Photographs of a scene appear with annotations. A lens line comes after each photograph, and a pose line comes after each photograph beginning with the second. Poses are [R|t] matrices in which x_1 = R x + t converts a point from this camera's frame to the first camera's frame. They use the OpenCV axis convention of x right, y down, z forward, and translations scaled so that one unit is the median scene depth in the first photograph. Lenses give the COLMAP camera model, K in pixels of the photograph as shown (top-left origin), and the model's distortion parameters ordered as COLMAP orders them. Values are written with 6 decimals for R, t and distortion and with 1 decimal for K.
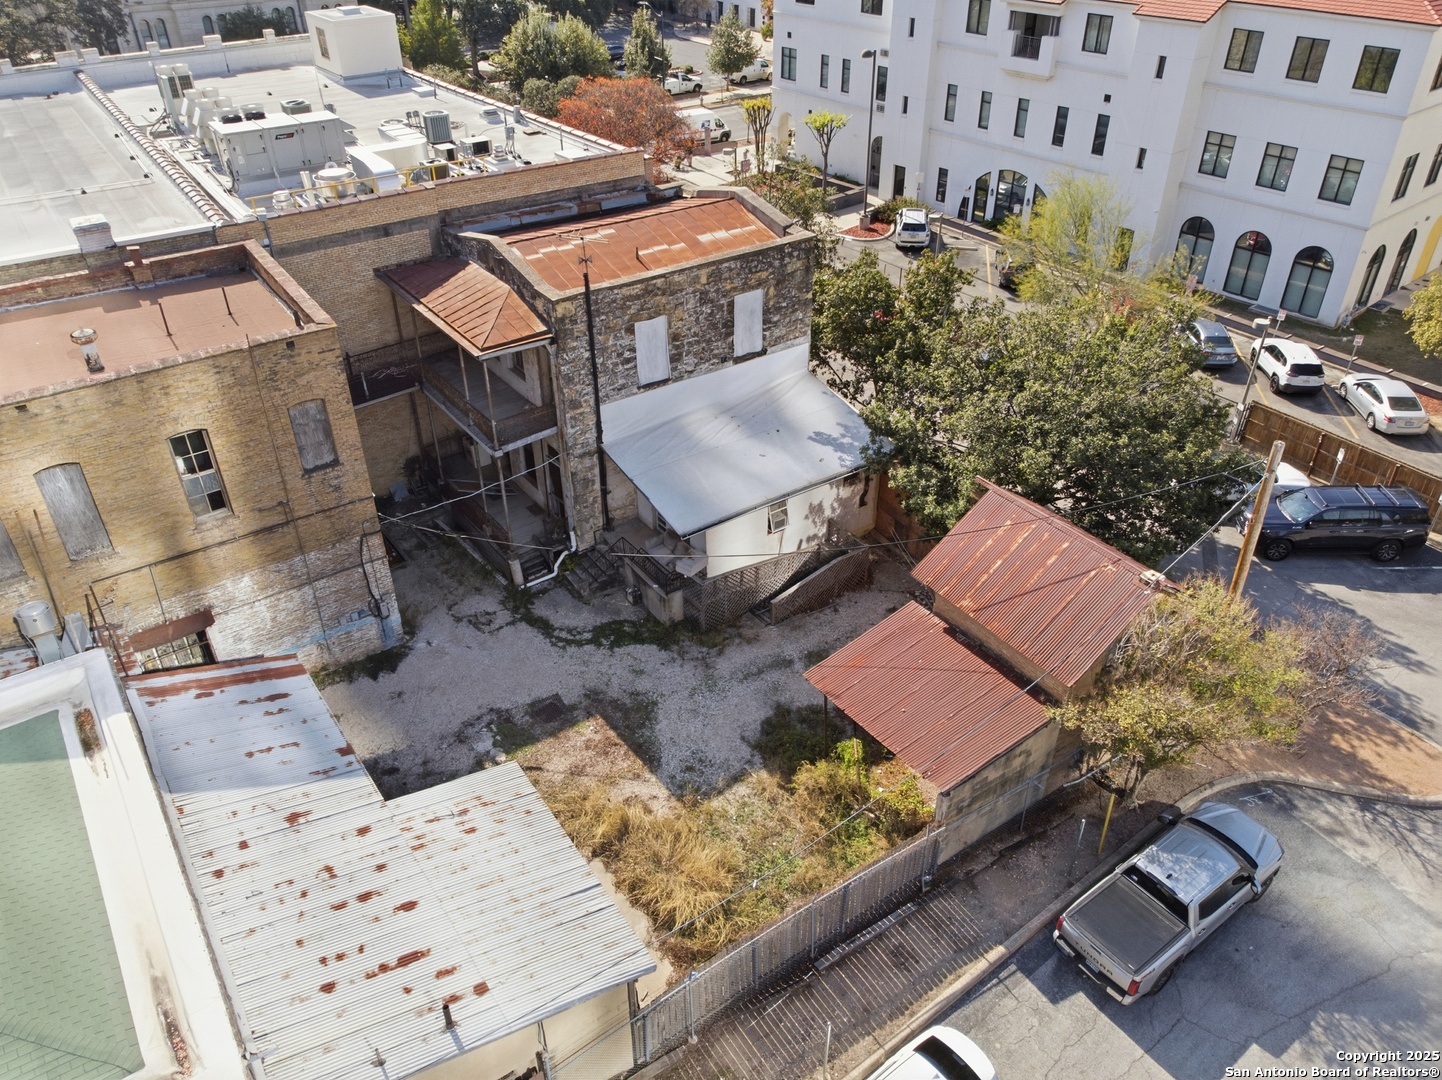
lens RADIAL K [[1065.8, 0, 721.0], [0, 1065.8, 540.0], [0, 0, 1]] dist [0.011291, -0.007800]
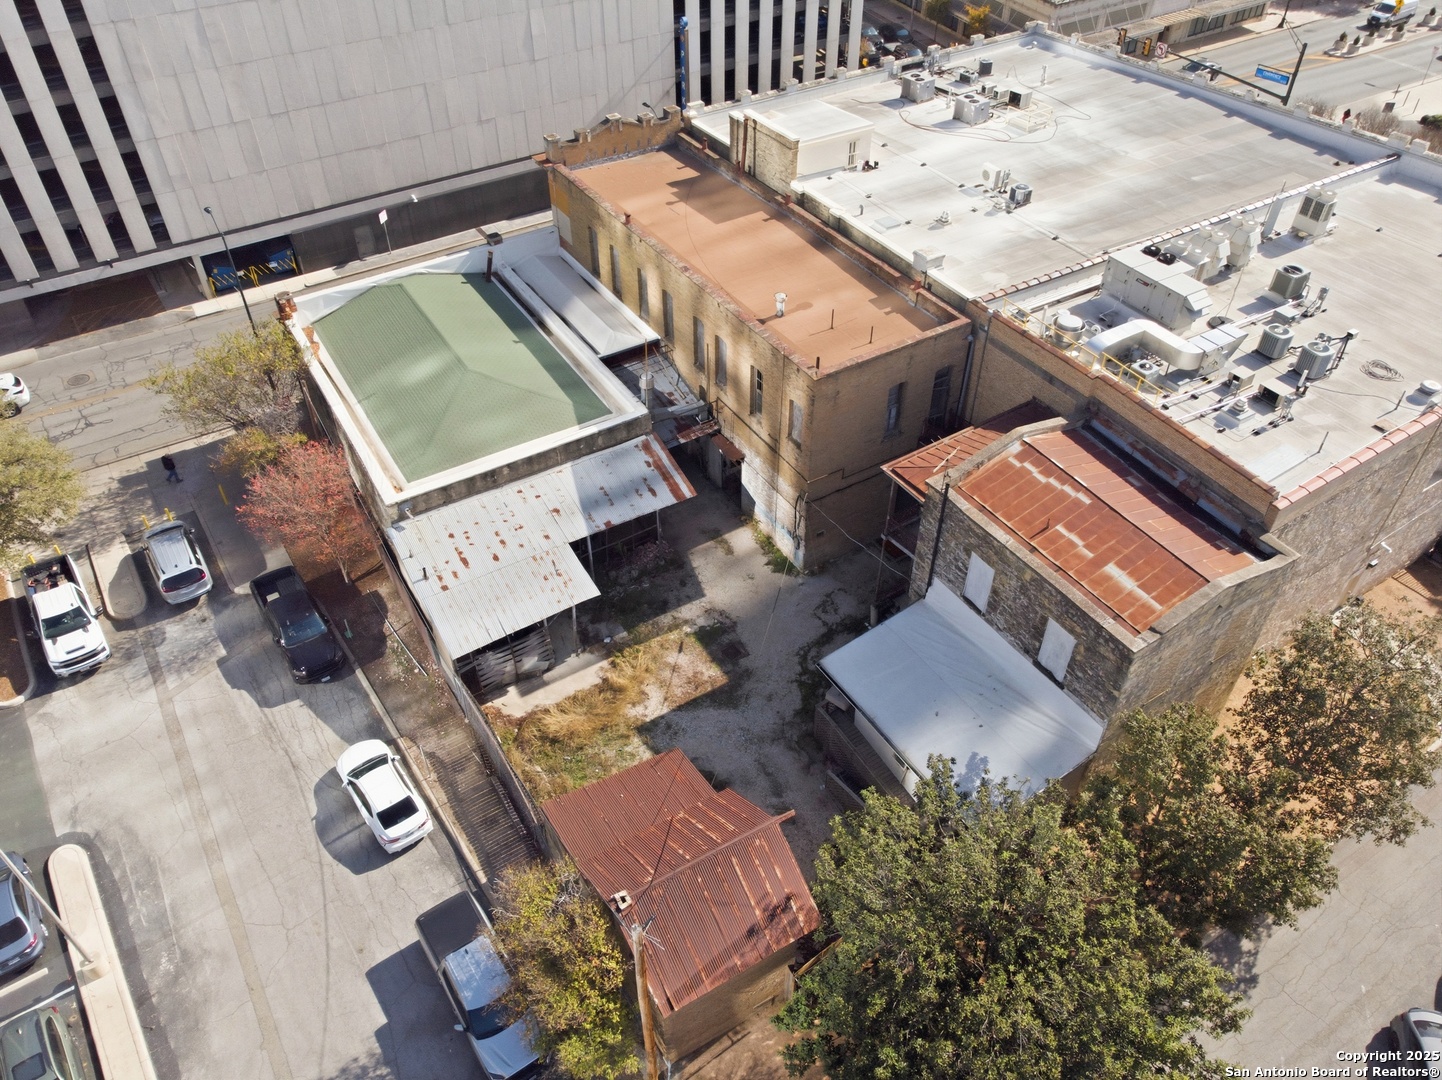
lens RADIAL K [[1067.1, 0, 721.0], [0, 1067.1, 542.6], [0, 0, 1]] dist [-0.008714, 0.021454]
pose [[-0.045229, 0.677359, -0.734261, 0.738016], [-0.561941, 0.590448, 0.579305, -0.697509], [0.825940, 0.438812, 0.353930, 0.367793]]
